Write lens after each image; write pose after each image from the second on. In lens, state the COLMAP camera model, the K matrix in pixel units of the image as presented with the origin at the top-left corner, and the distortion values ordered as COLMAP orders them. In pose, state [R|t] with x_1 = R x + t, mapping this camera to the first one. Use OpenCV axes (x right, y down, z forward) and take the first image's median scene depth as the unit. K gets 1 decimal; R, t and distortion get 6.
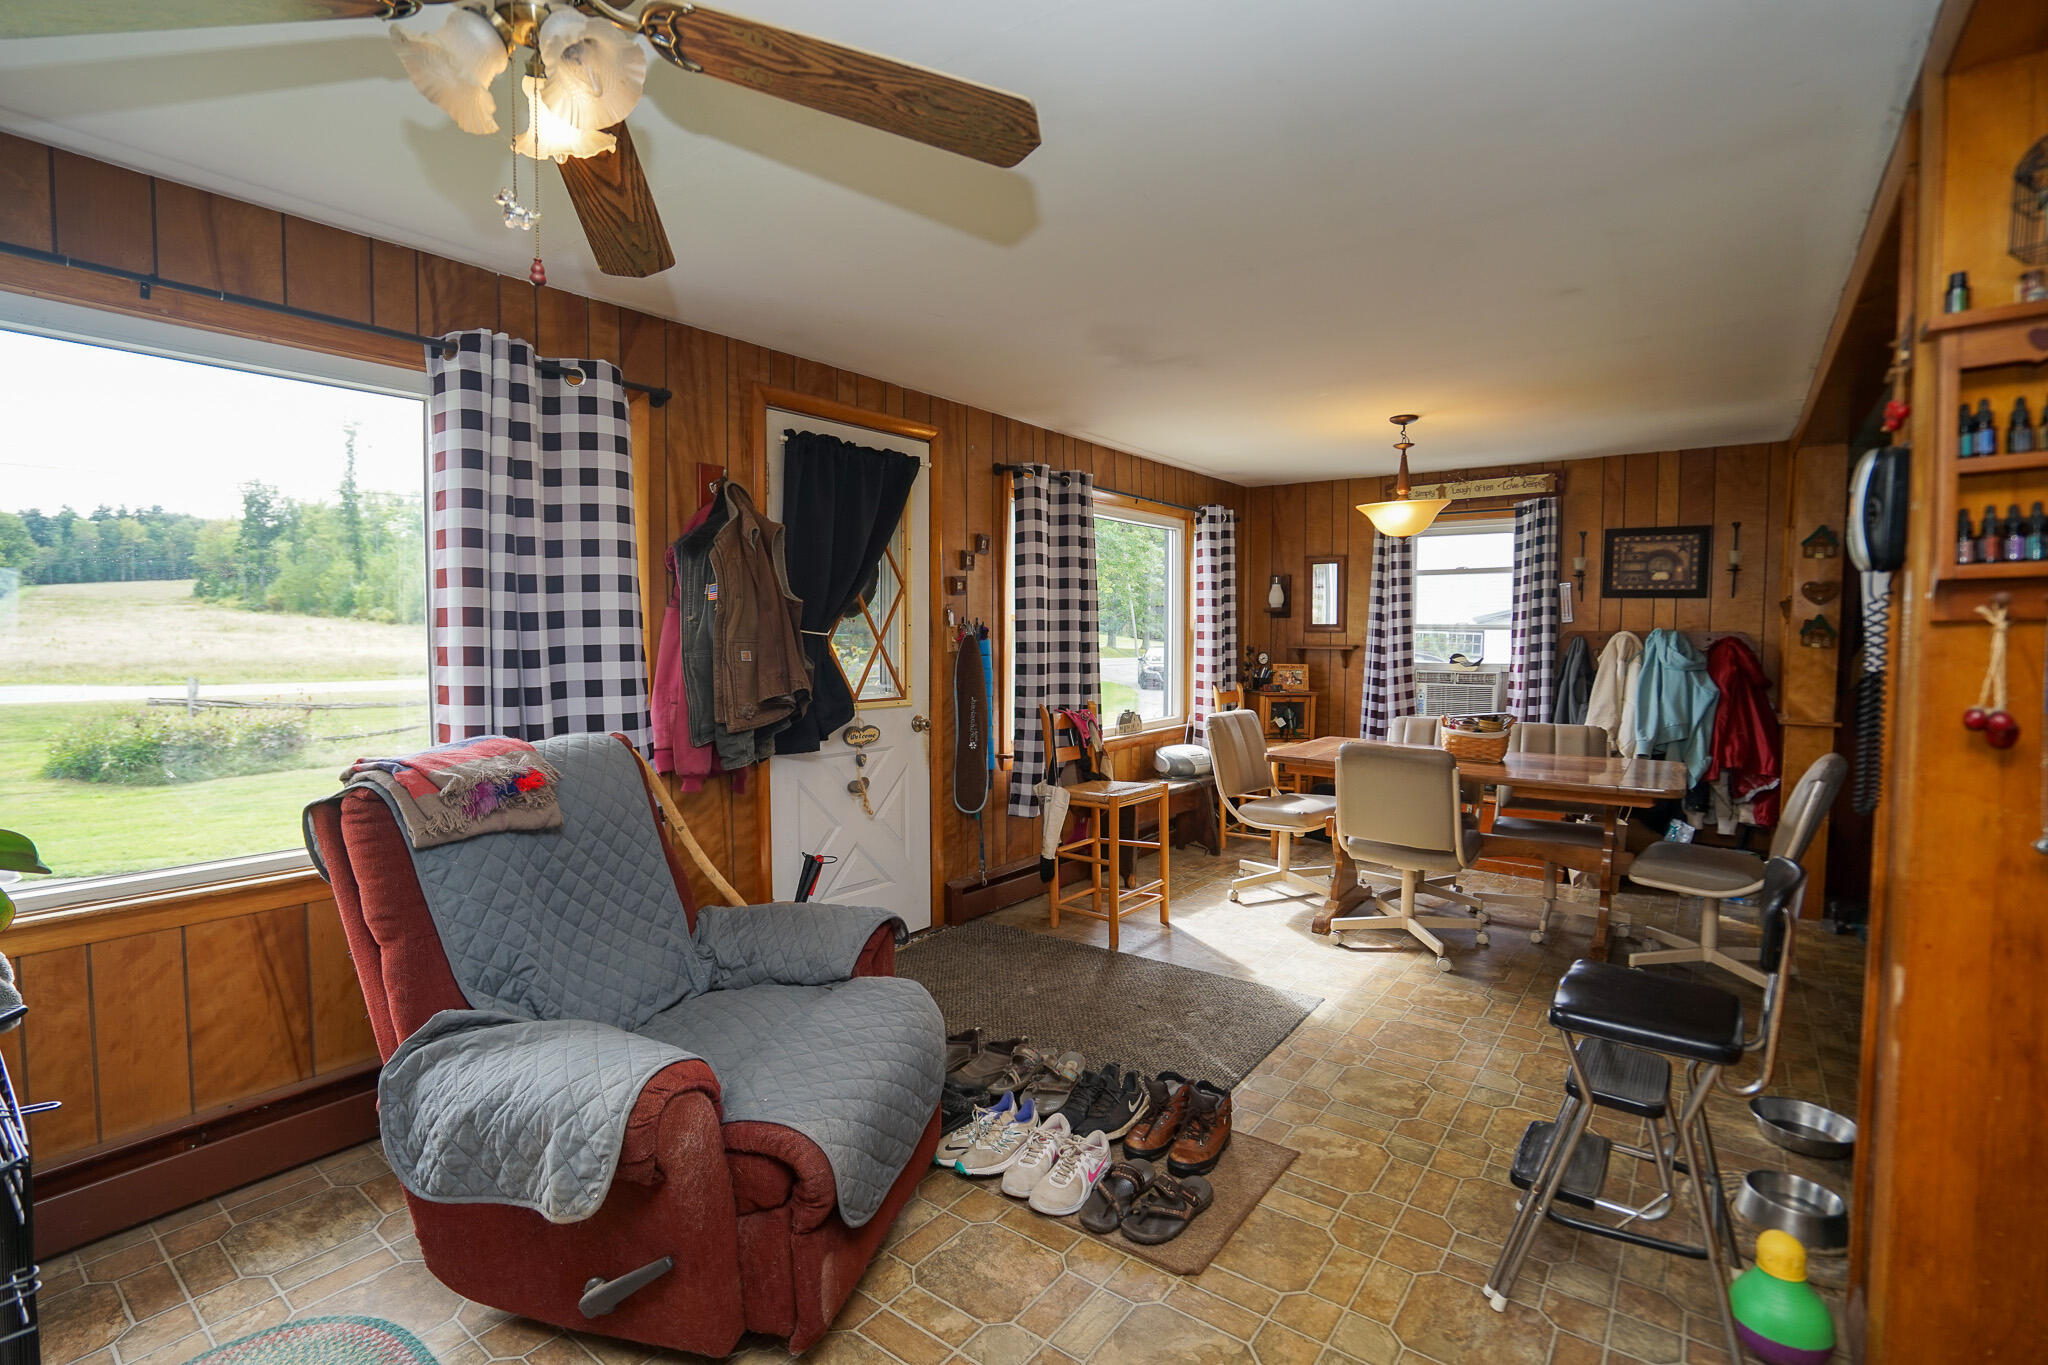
lens RADIAL K [[964.4, 0, 1015.0], [0, 964.4, 679.8], [0, 0, 1]] dist [-0.050408, 0.020437]
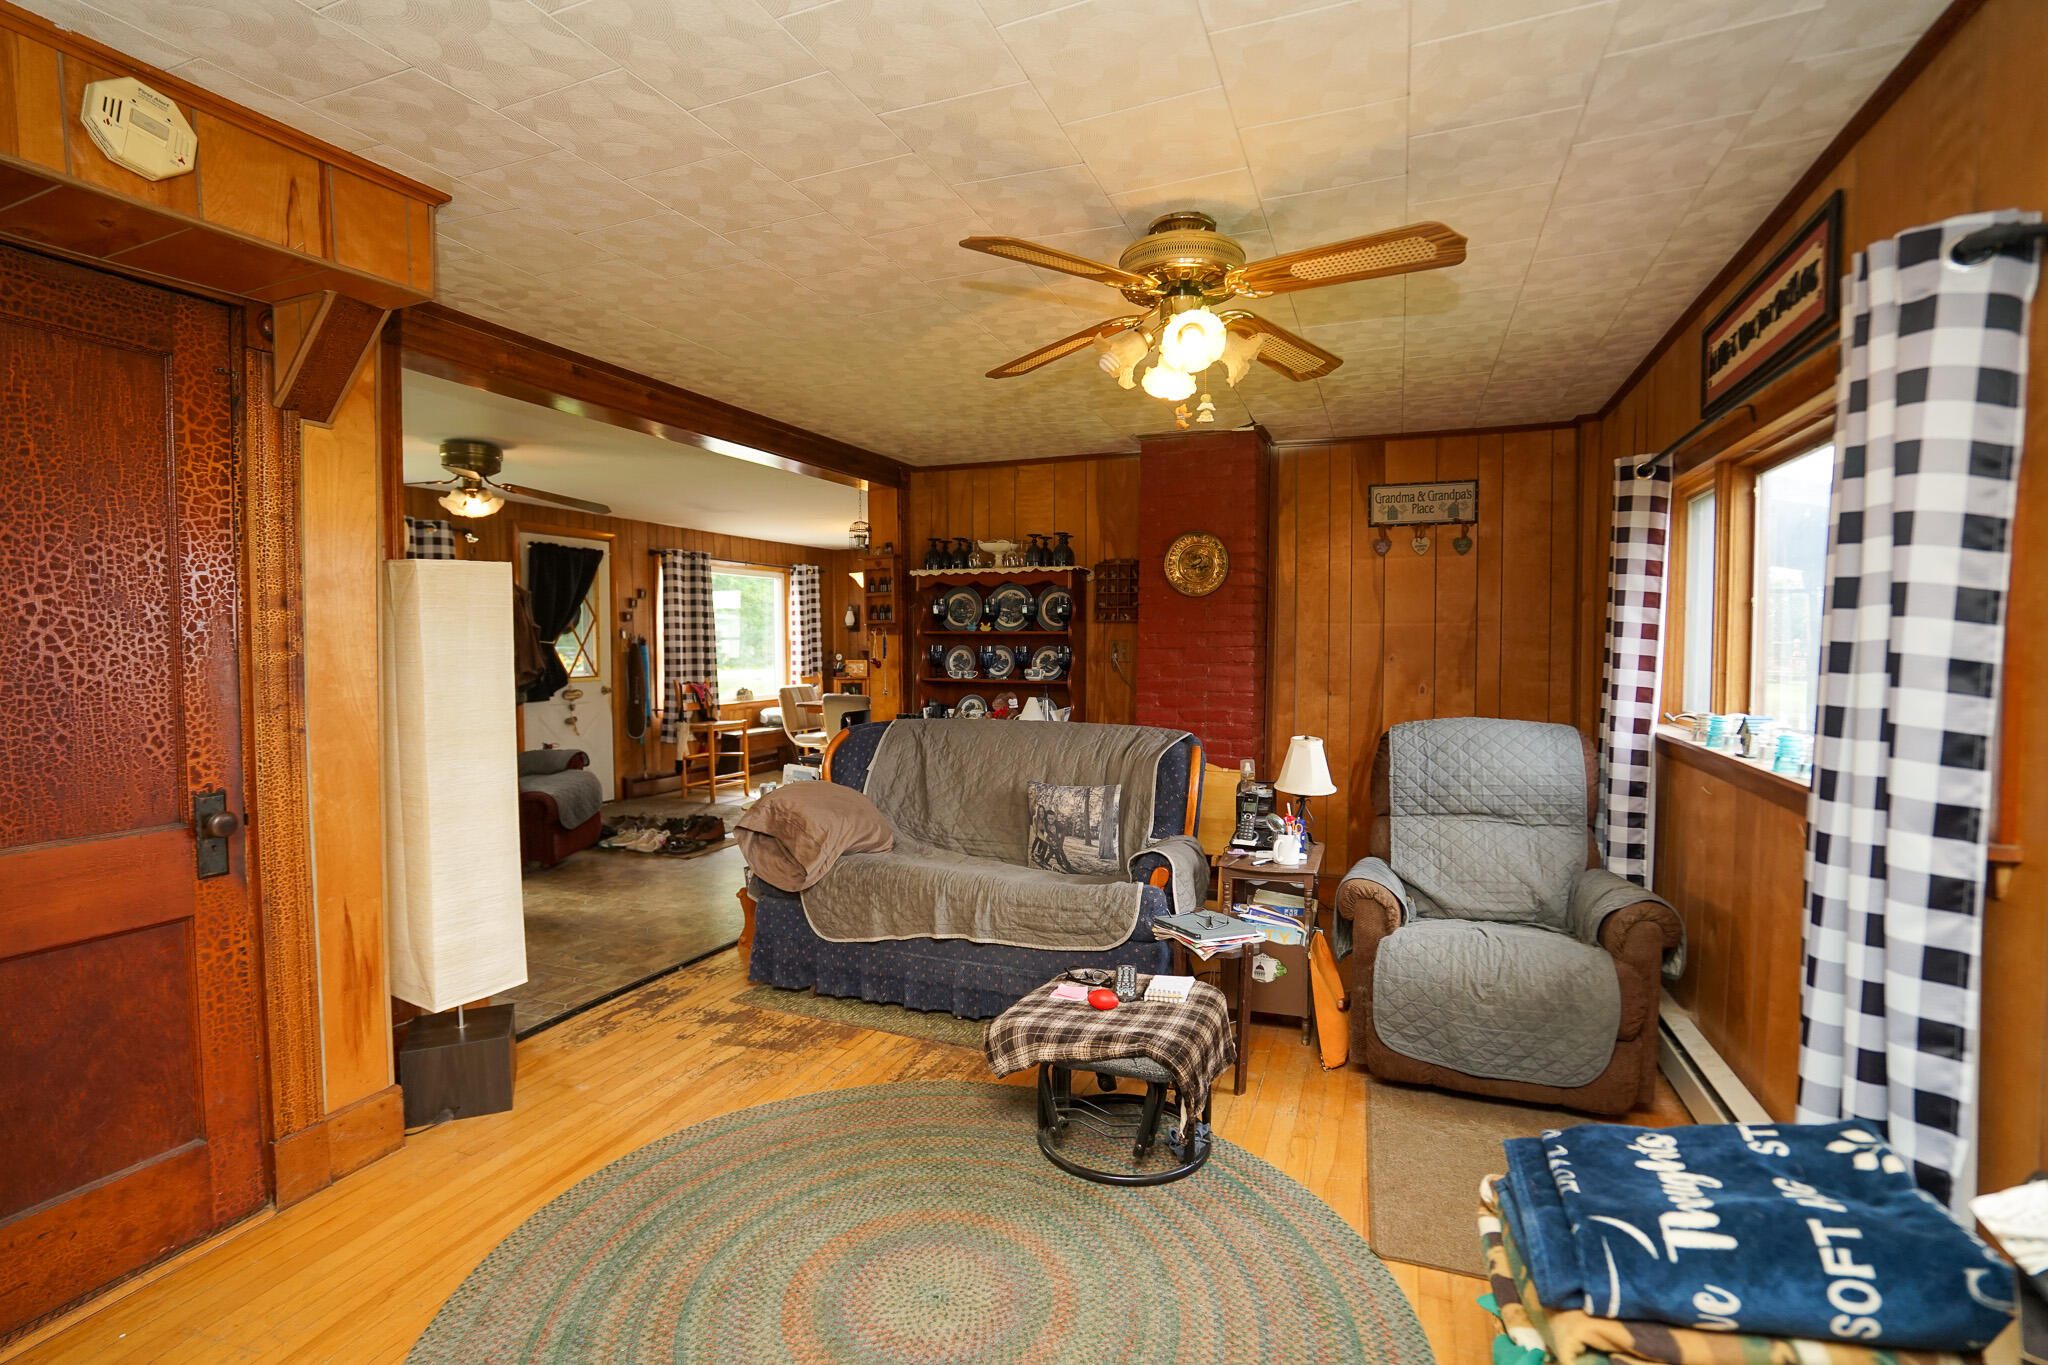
lens RADIAL K [[964.4, 0, 1021.5], [0, 964.4, 690.6], [0, 0, 1]] dist [-0.050408, 0.020437]
pose [[0.964070, -0.014357, 0.265261, 0.223693], [0.013711, 0.999897, 0.004287, 0.058535], [-0.265296, -0.000496, 0.964167, -1.205739]]
